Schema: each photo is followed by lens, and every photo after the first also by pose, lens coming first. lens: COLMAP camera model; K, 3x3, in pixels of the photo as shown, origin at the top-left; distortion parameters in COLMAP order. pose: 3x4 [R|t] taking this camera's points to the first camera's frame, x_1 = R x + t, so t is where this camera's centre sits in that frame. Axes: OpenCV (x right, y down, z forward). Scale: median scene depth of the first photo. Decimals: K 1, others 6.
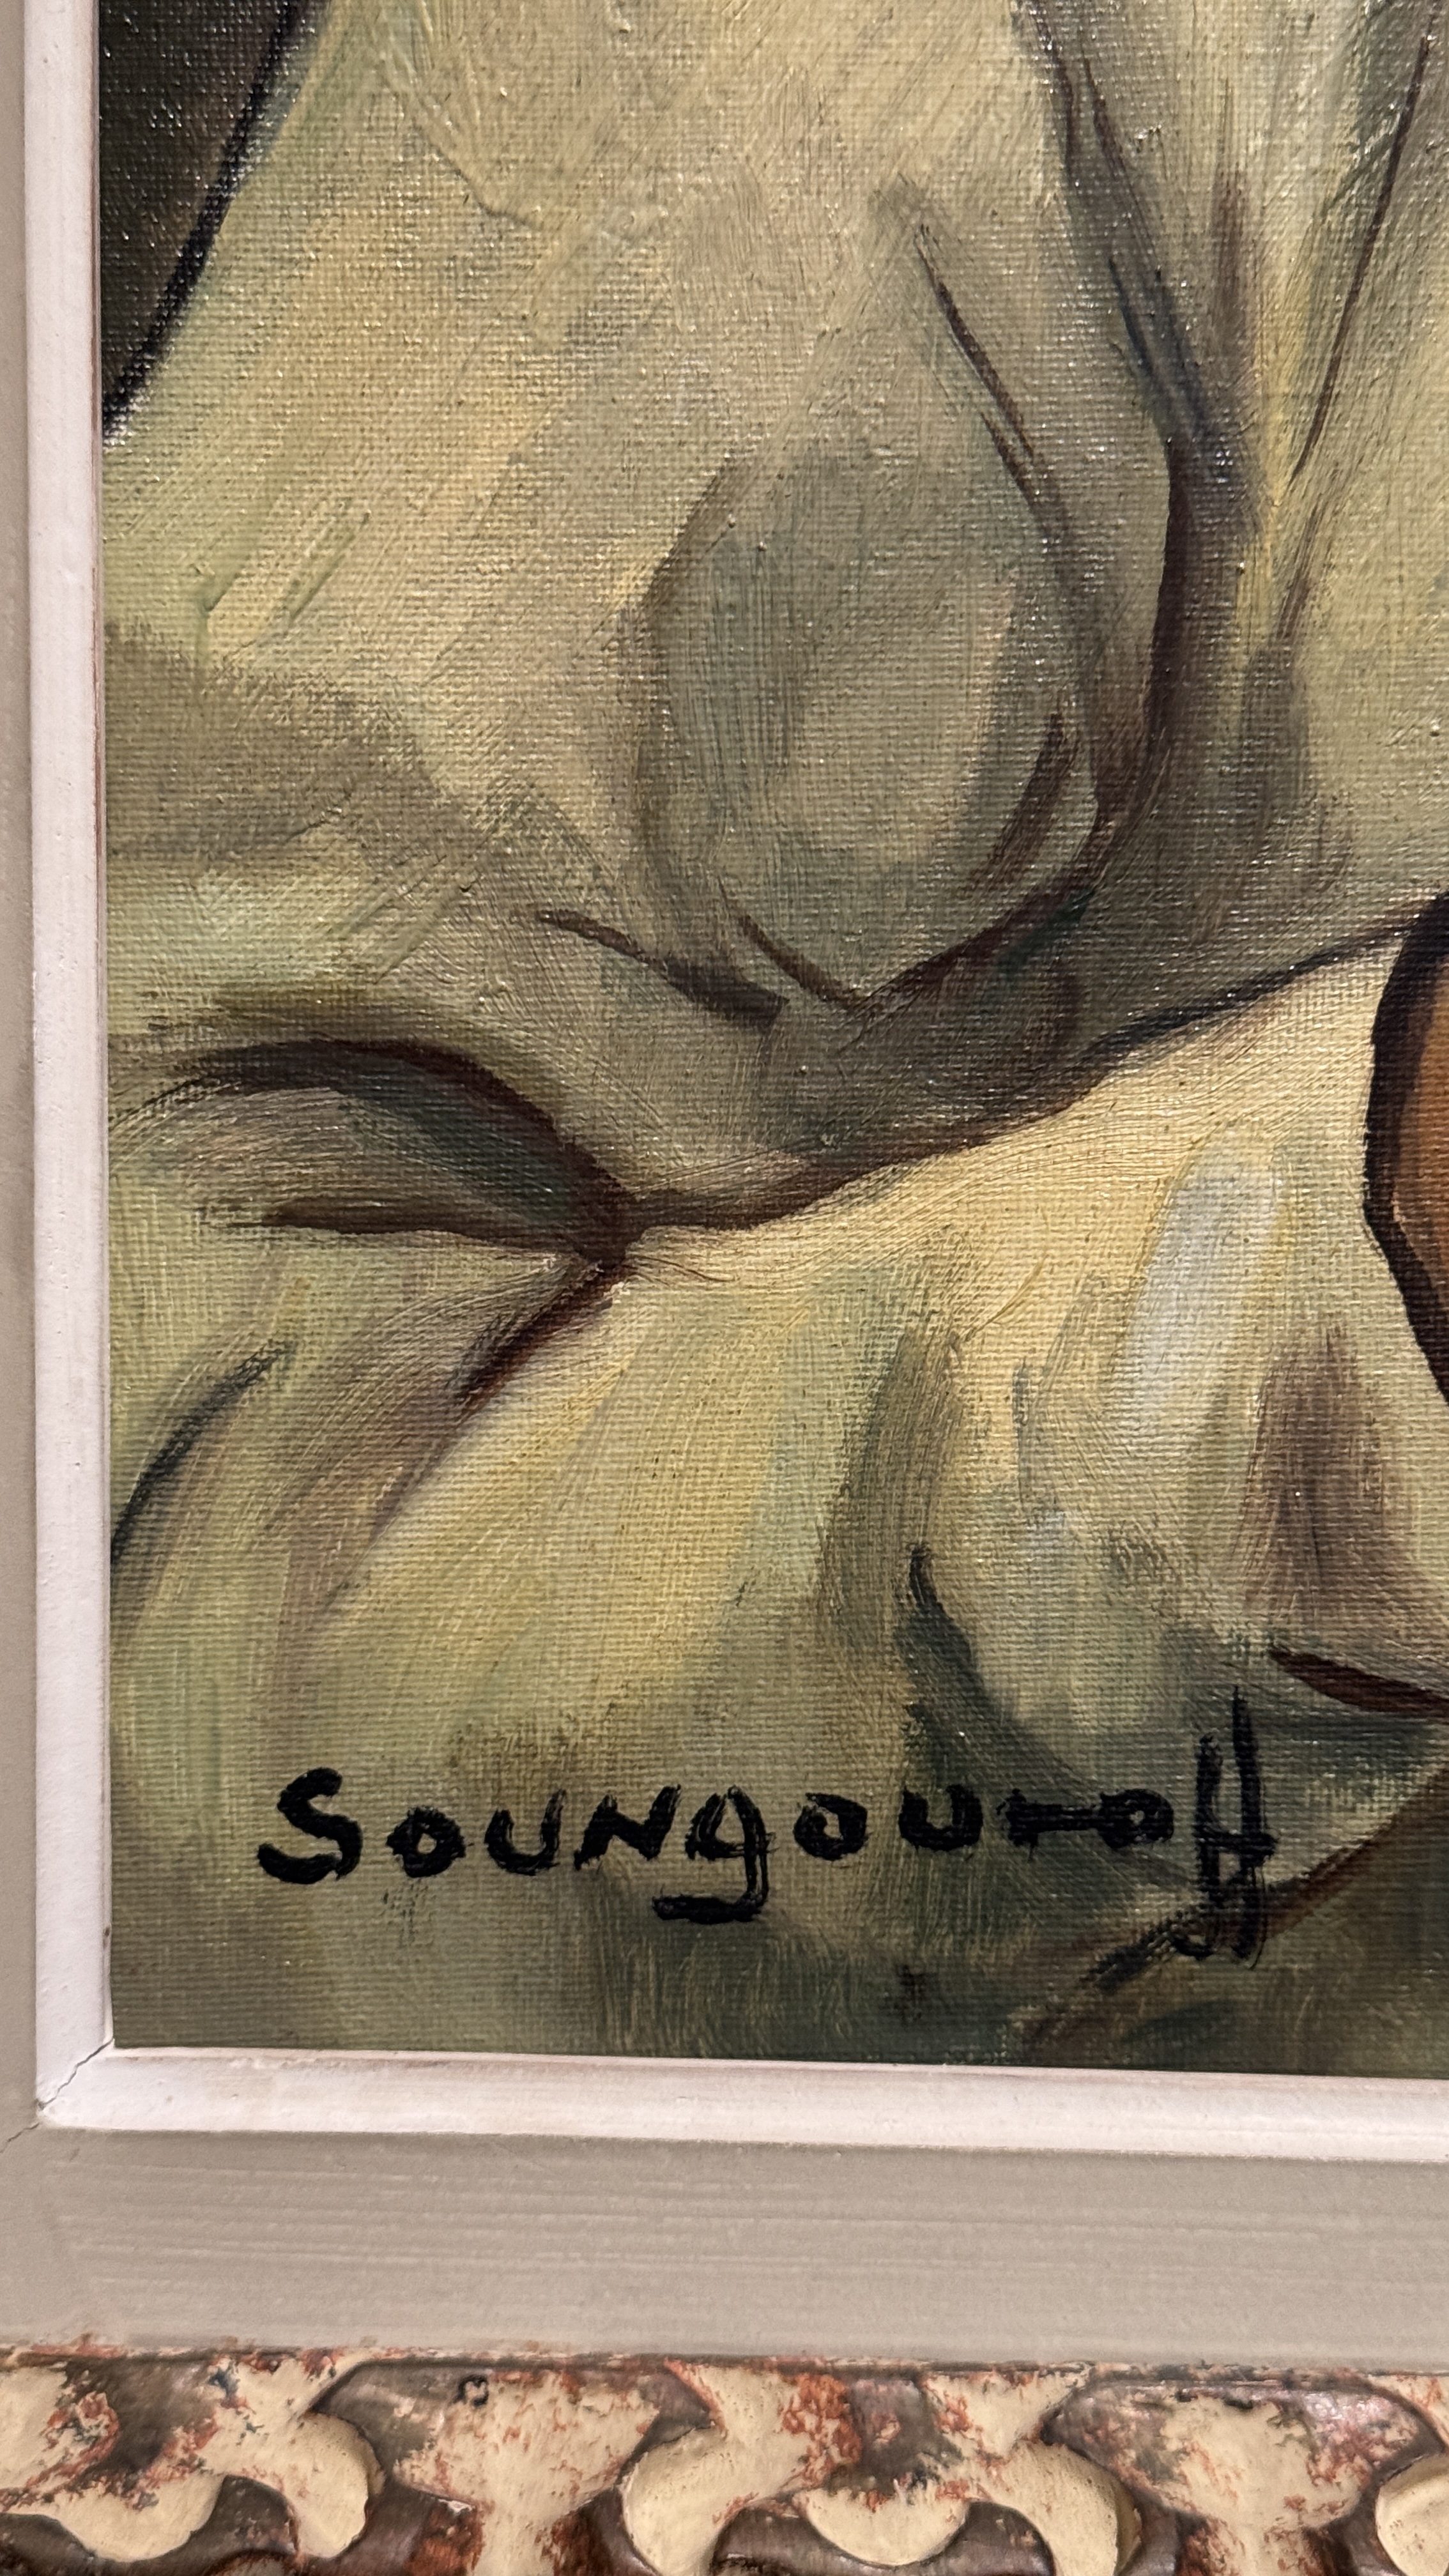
lens RADIAL K [[3352.0, 0, 751.7], [0, 3352.0, 1280.2], [0, 0, 1]] dist [0.116091, 0.000000]
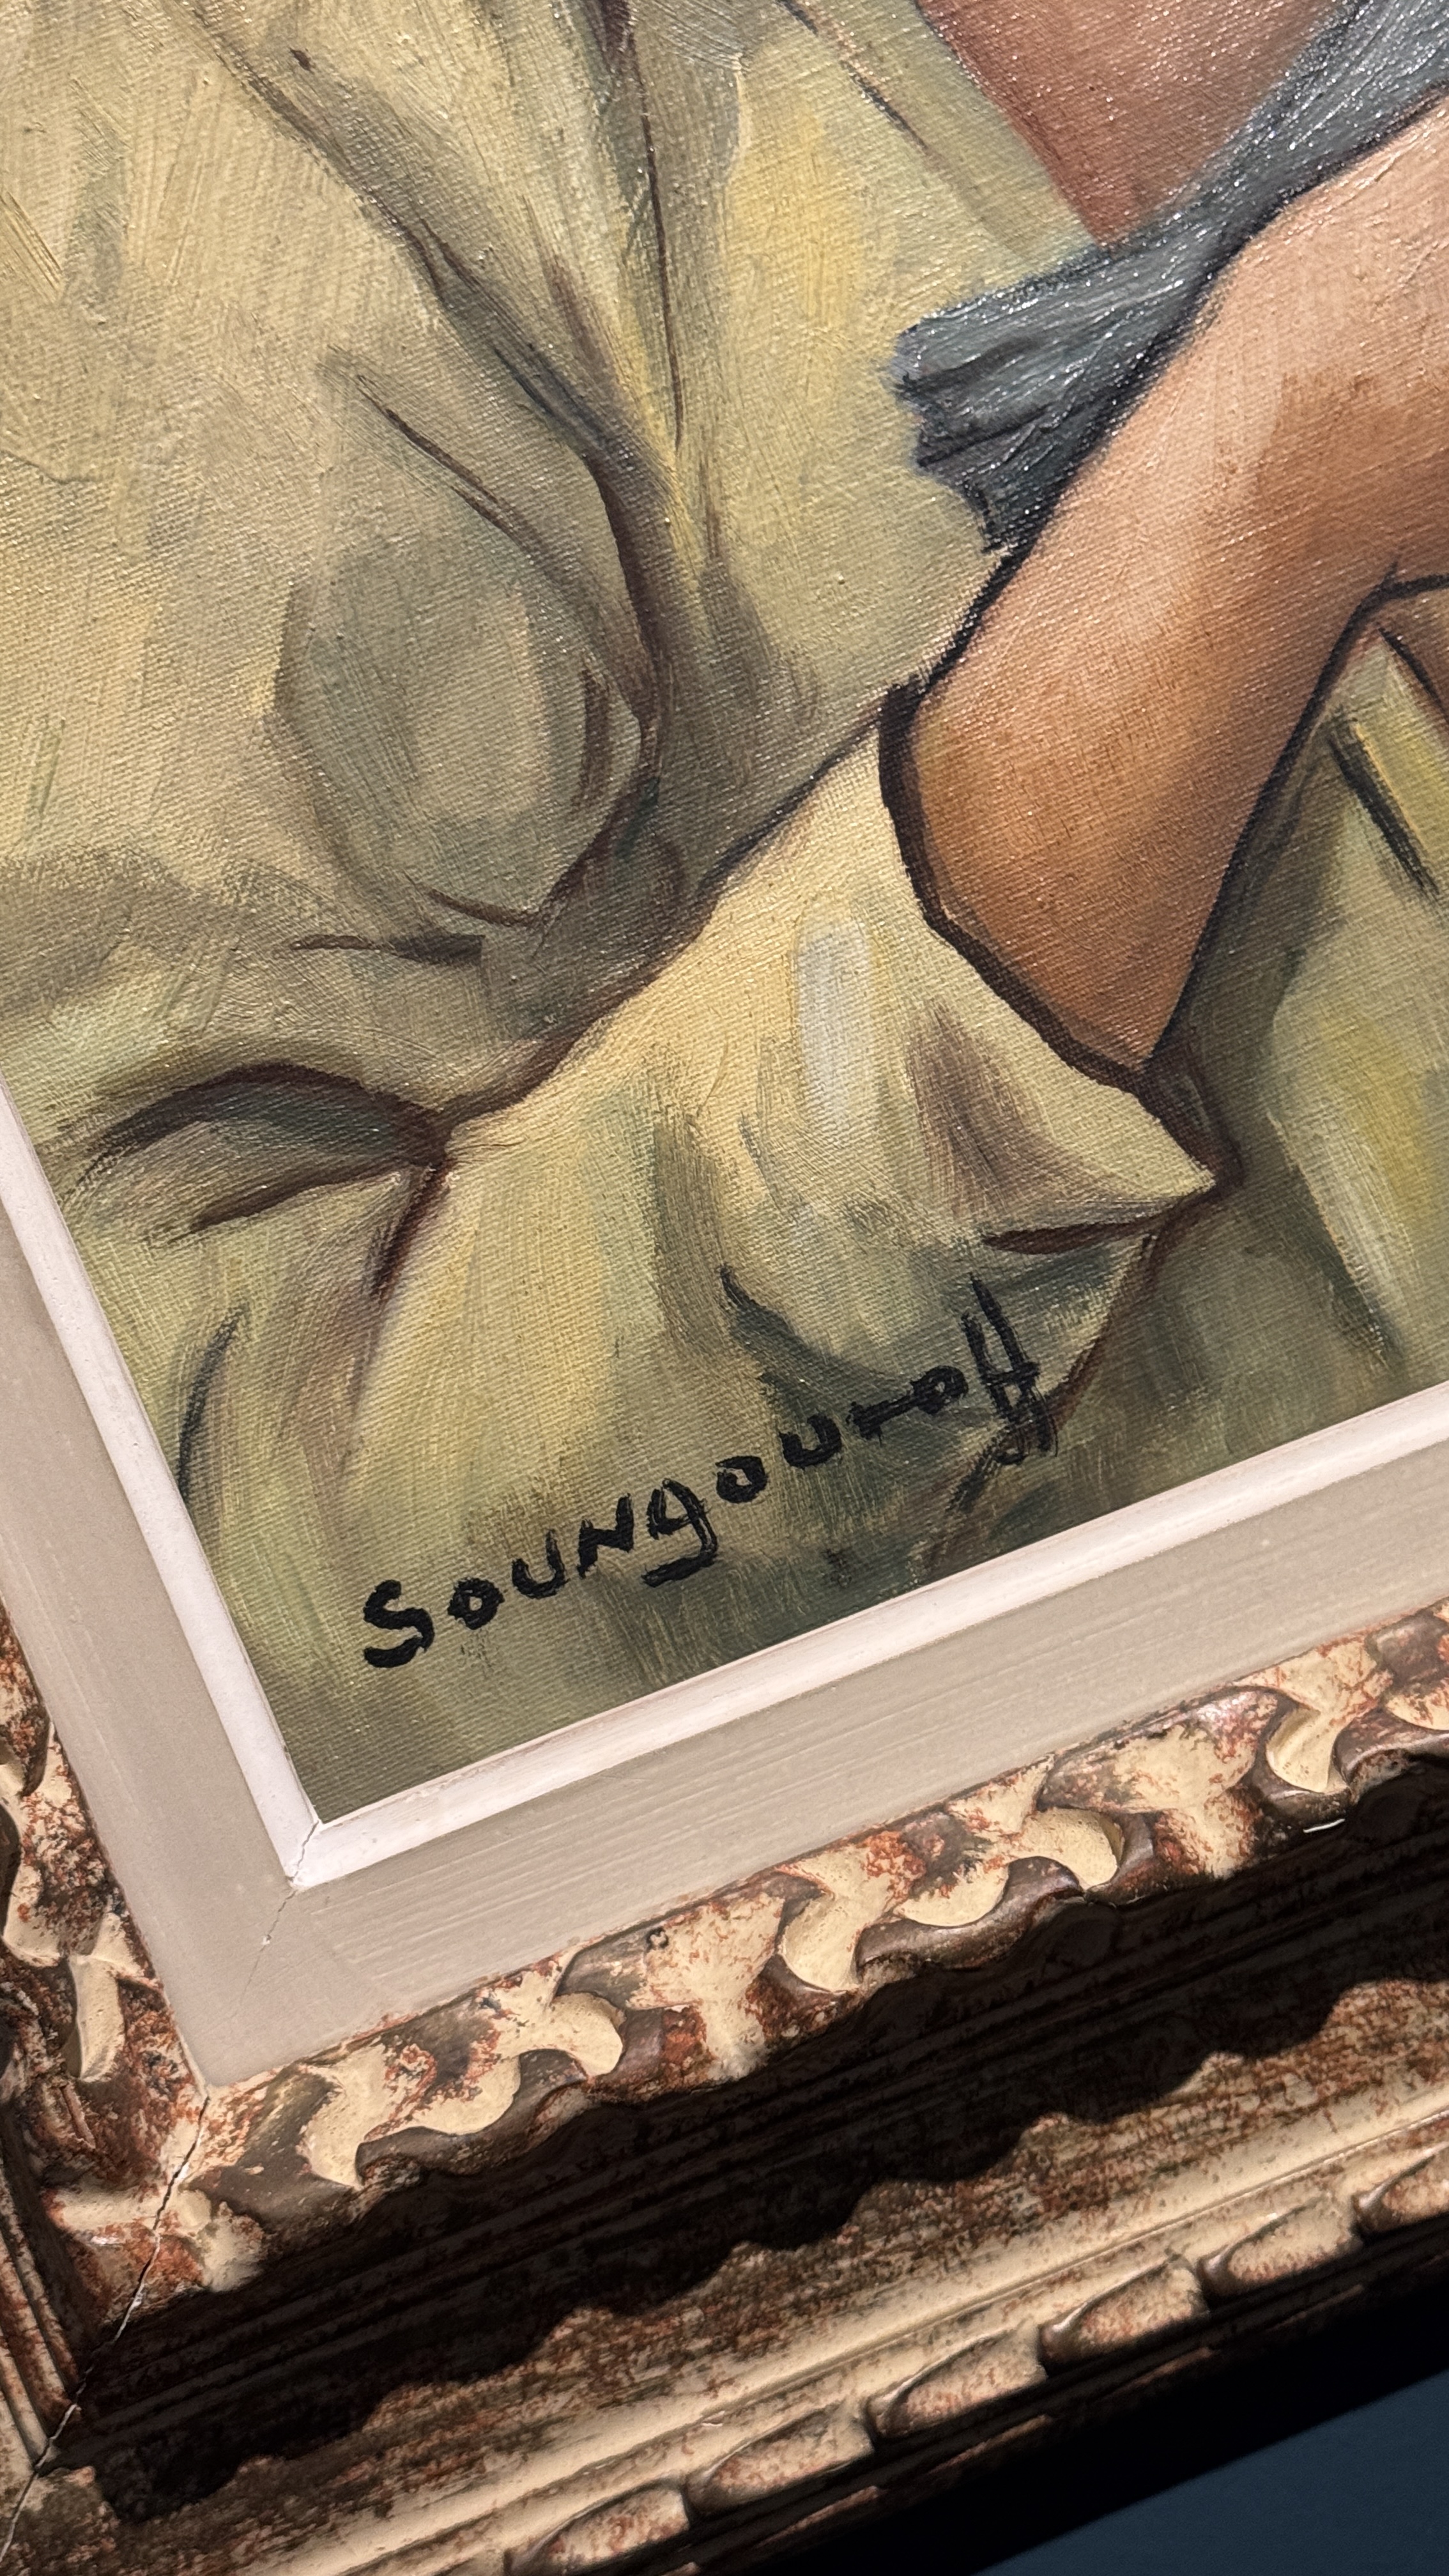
lens RADIAL K [[3352.0, 0, 714.0], [0, 3352.0, 1280.3], [0, 0, 1]] dist [0.116091, 0.000000]
pose [[0.921555, -0.383151, 0.062708, -0.042784], [0.380133, 0.923296, 0.054994, 0.007030], [-0.078969, -0.026843, 0.996516, -0.382464]]
